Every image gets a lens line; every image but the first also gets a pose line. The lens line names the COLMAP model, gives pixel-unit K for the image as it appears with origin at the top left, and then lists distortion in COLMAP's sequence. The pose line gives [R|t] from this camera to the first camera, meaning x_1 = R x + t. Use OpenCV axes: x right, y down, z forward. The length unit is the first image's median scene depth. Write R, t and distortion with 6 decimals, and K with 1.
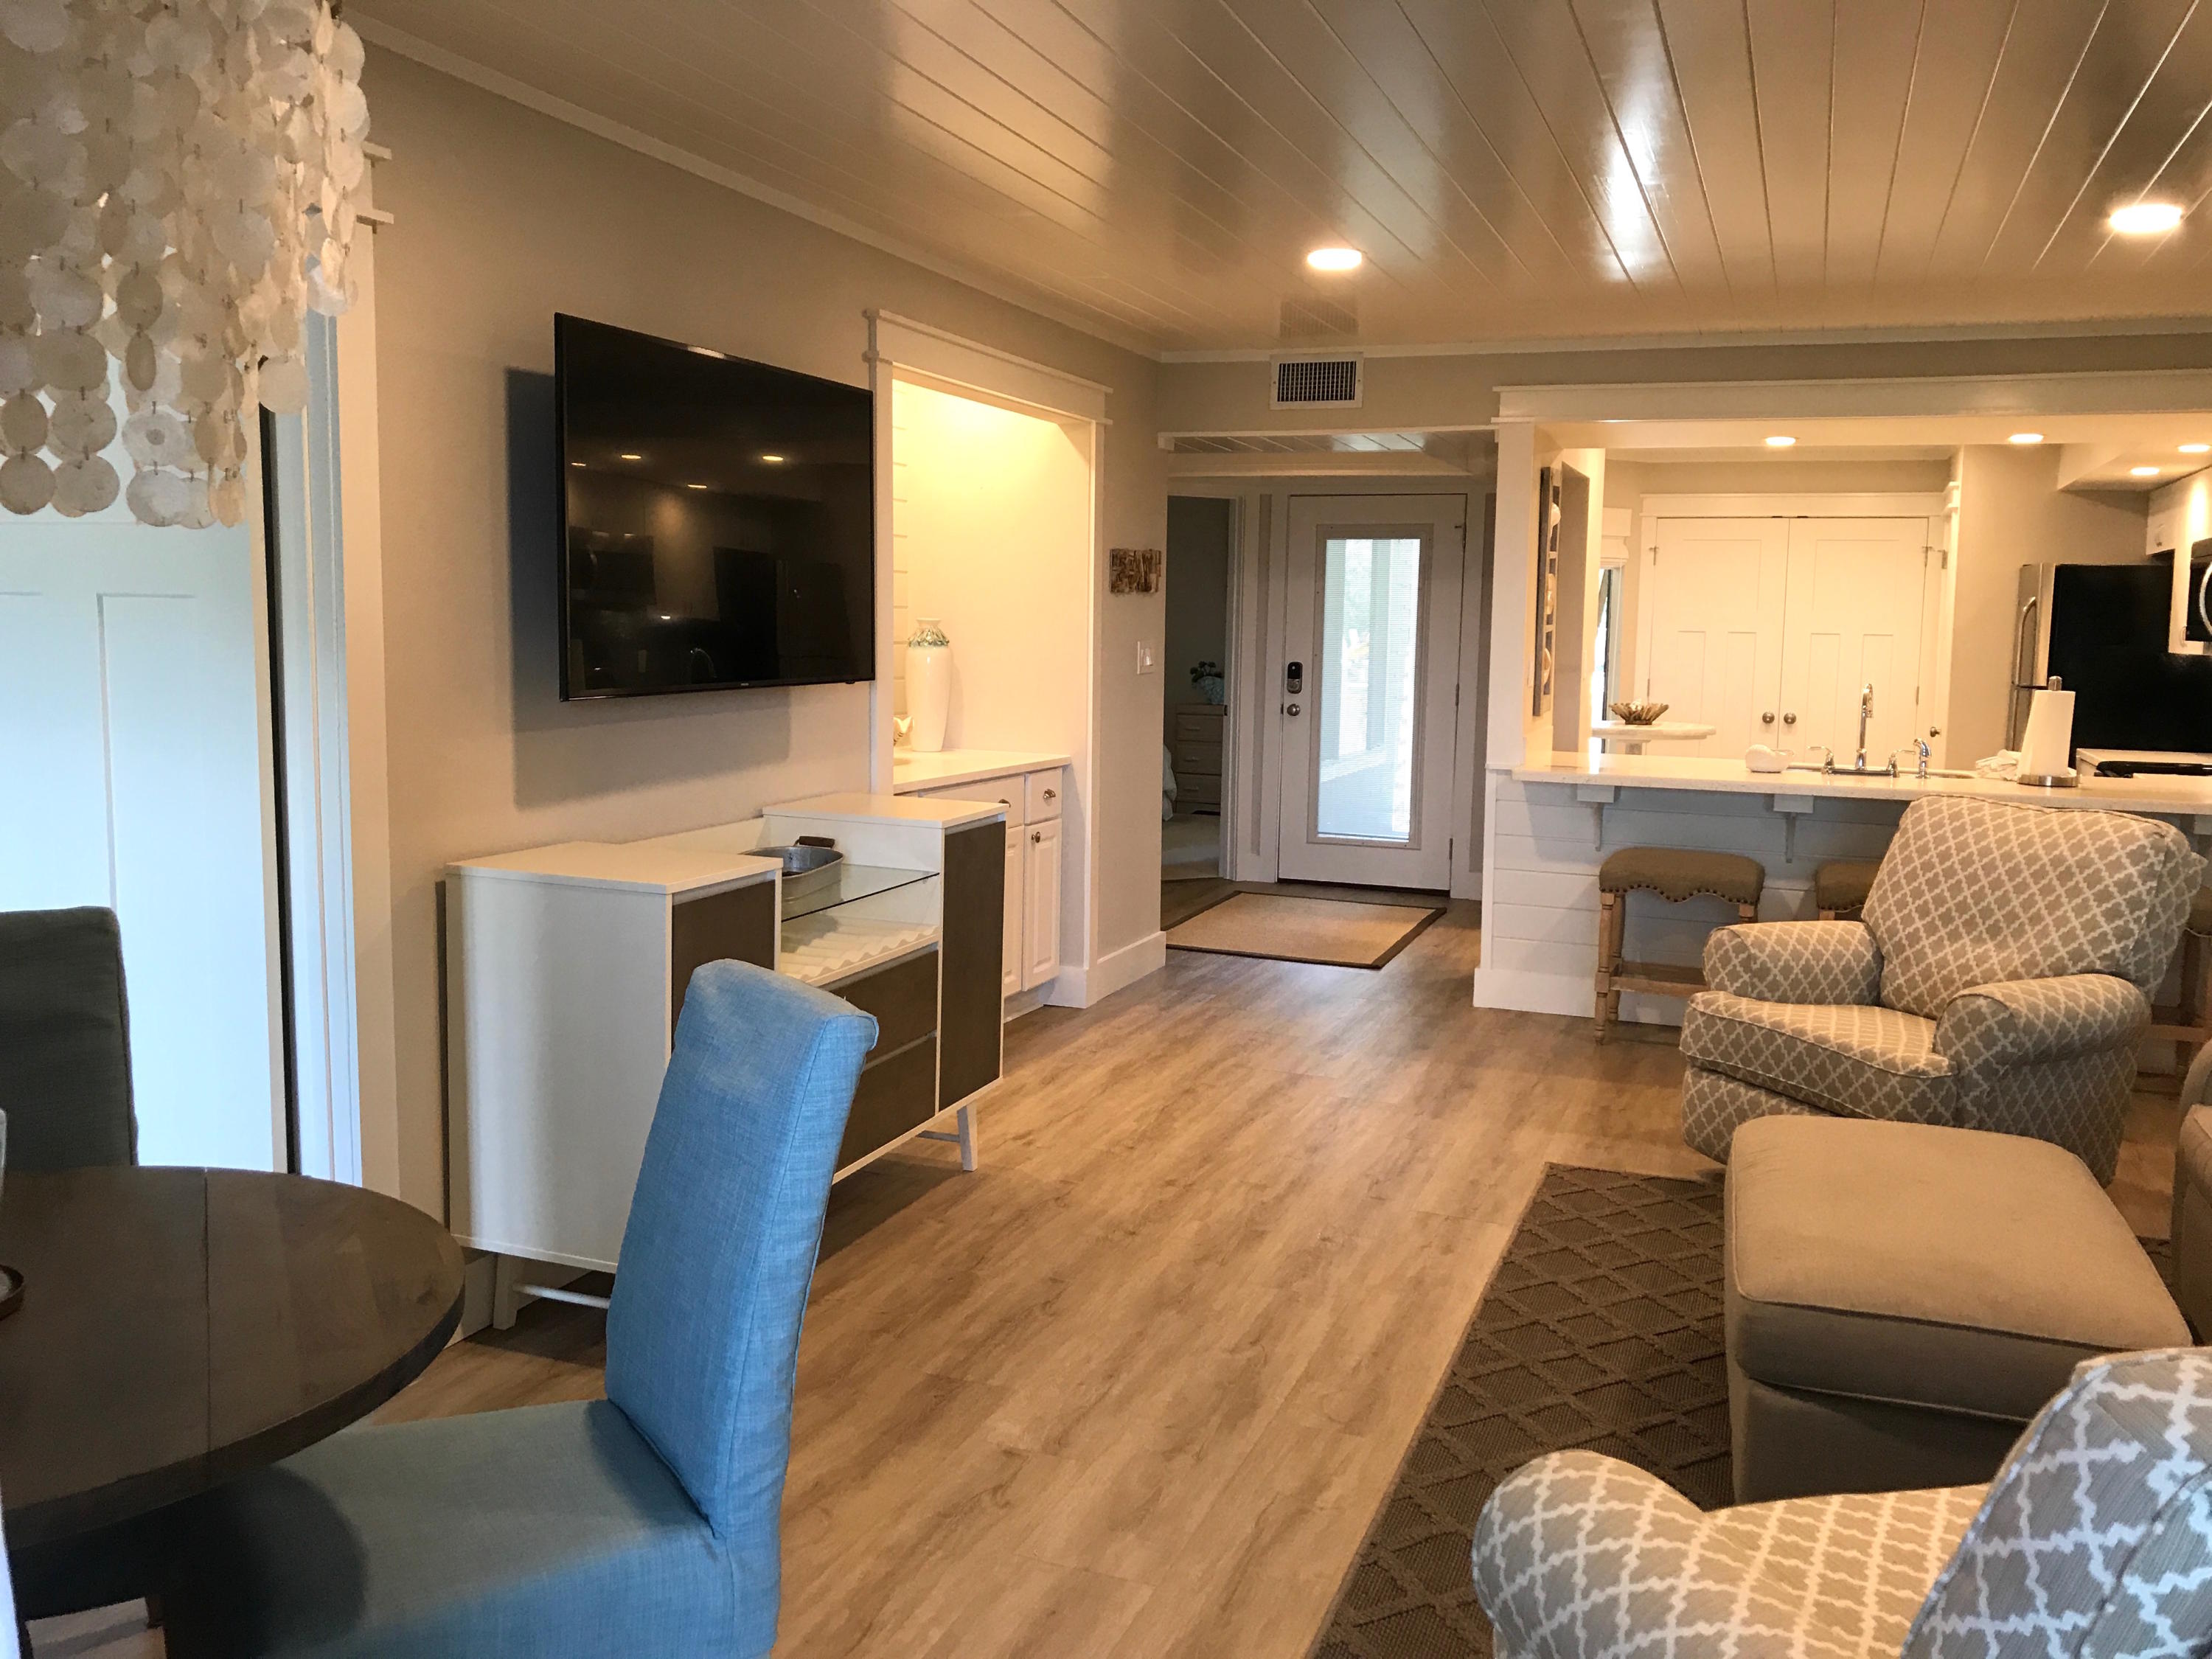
lens RADIAL K [[1826.9, 0, 1106.0], [0, 1826.9, 829.5], [0, 0, 1]] dist [0.004679, 0.013144]
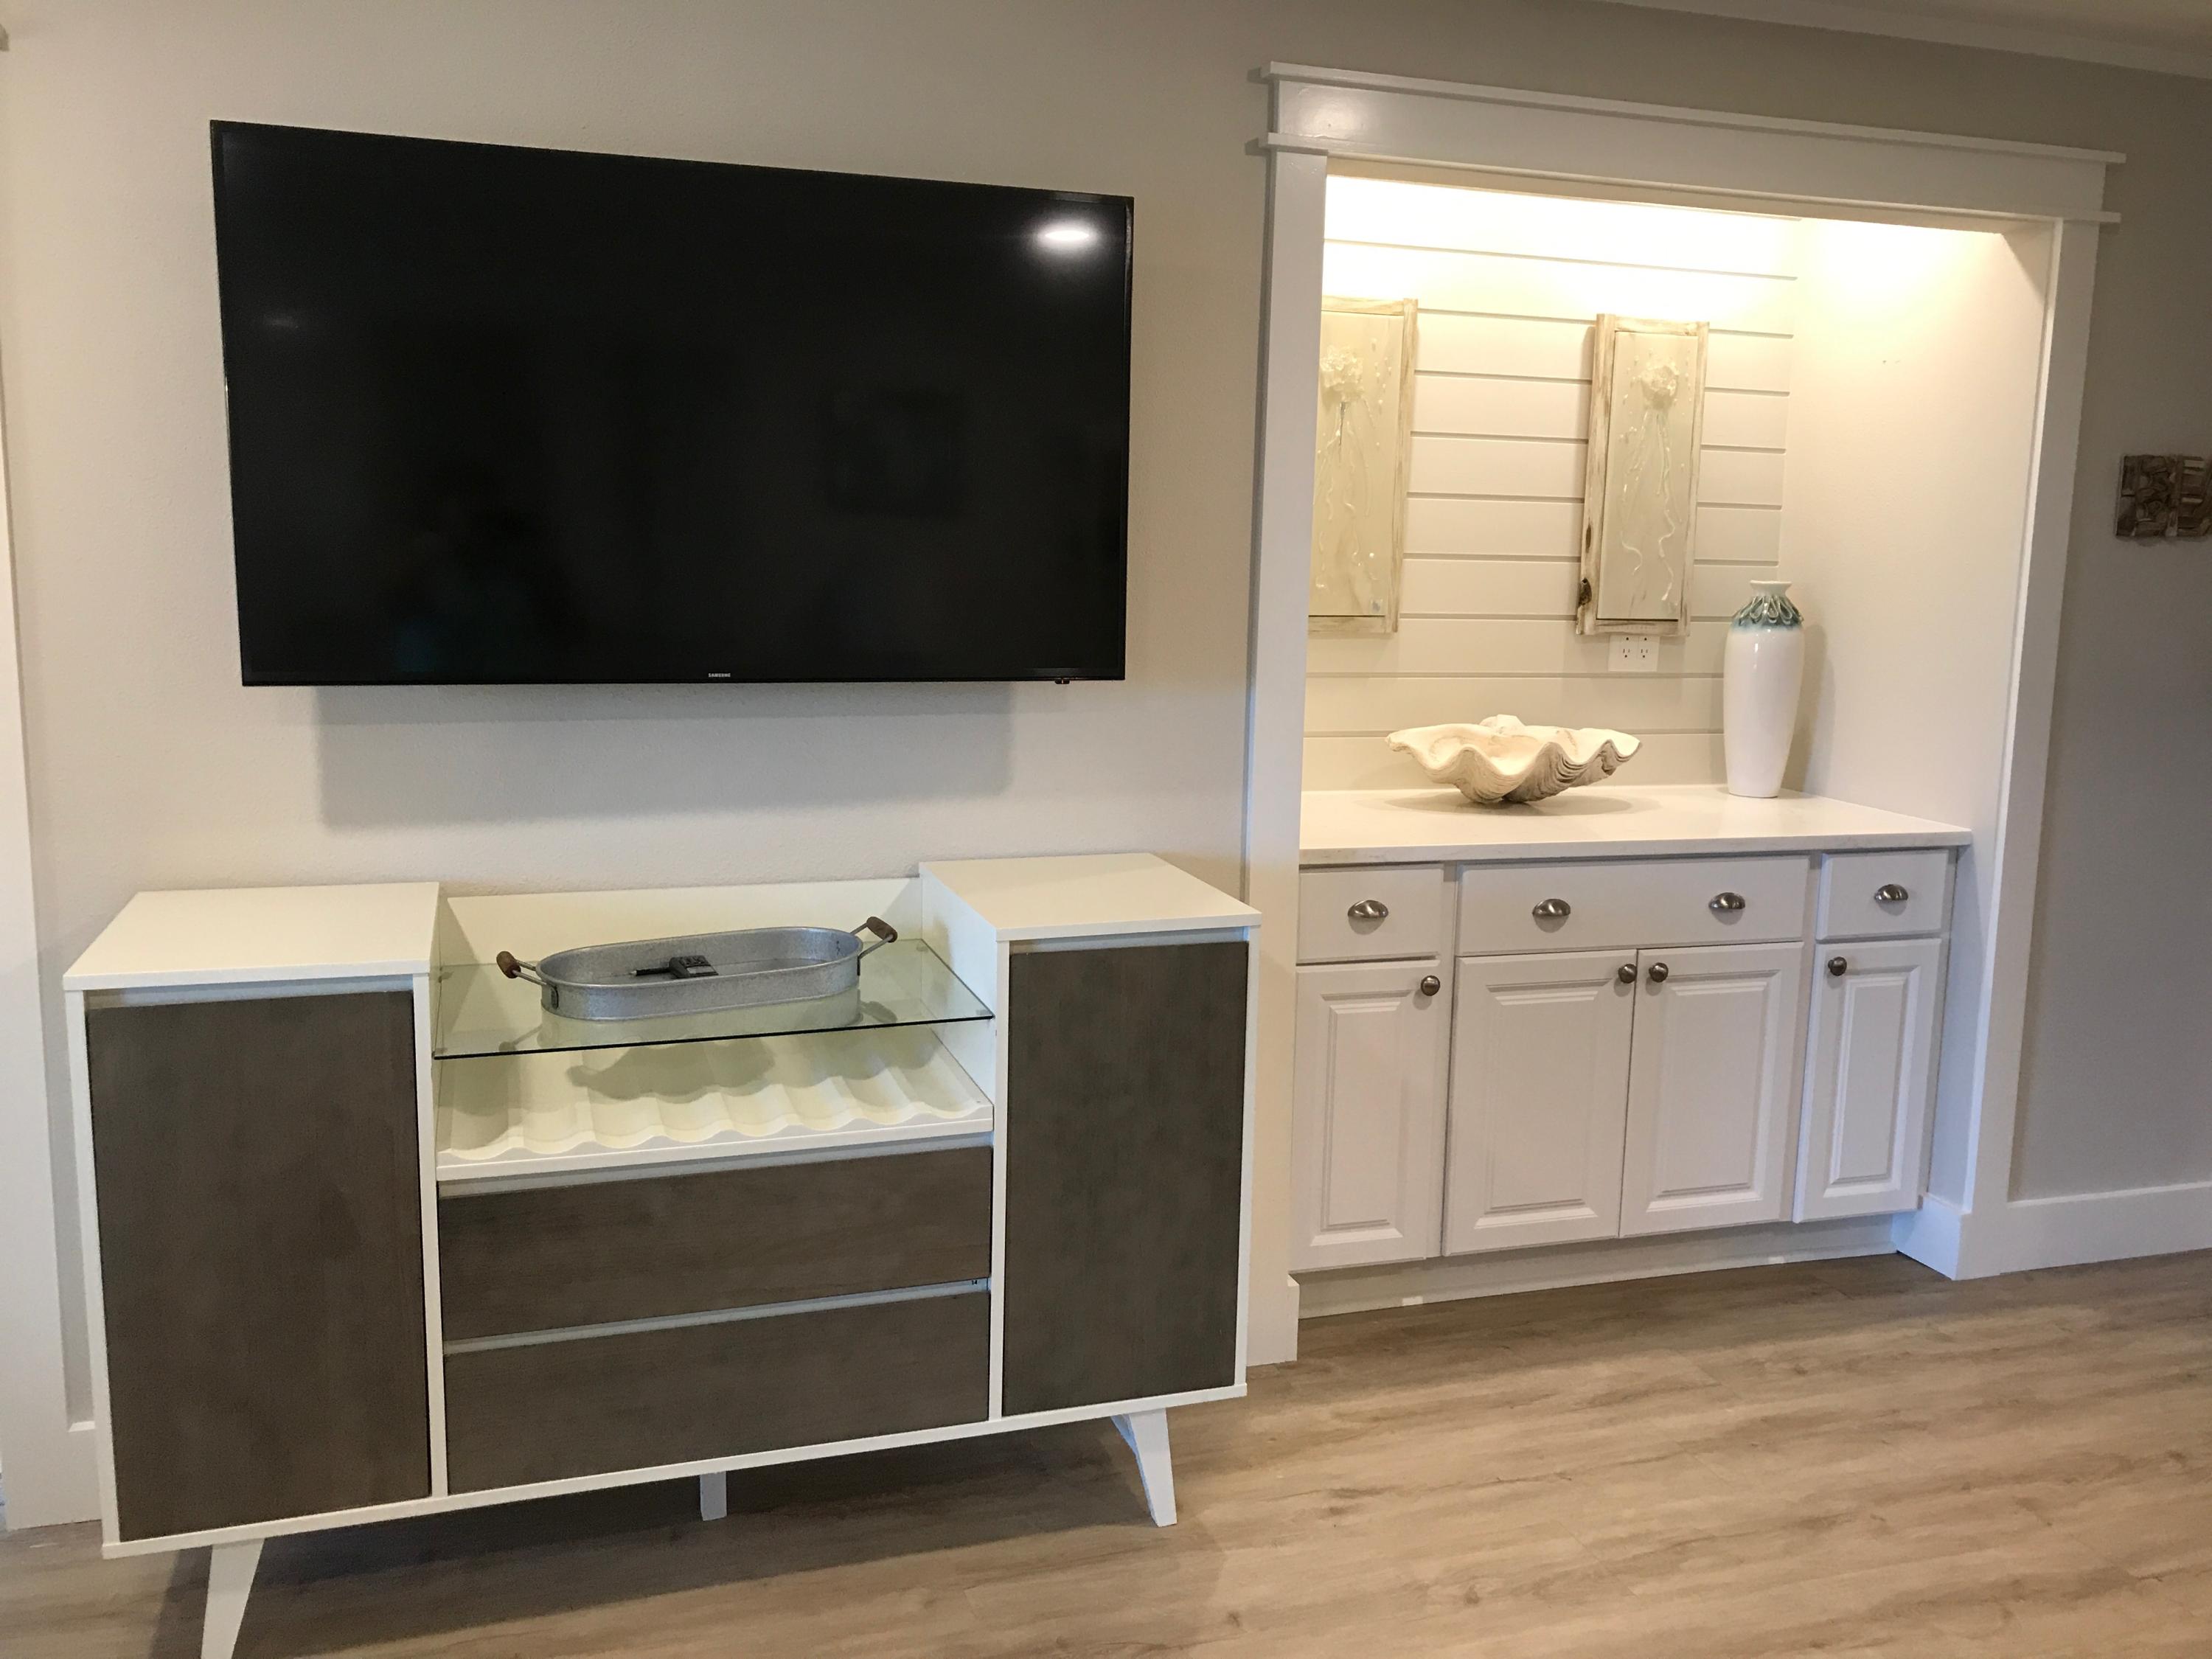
lens RADIAL K [[1826.9, 0, 1106.0], [0, 1826.9, 829.5], [0, 0, 1]] dist [0.004679, 0.013144]
pose [[0.622942, 0.119546, -0.773079, 0.300758], [-0.102517, 0.992207, 0.070824, -0.064756], [0.775521, 0.035135, 0.630343, 0.537156]]
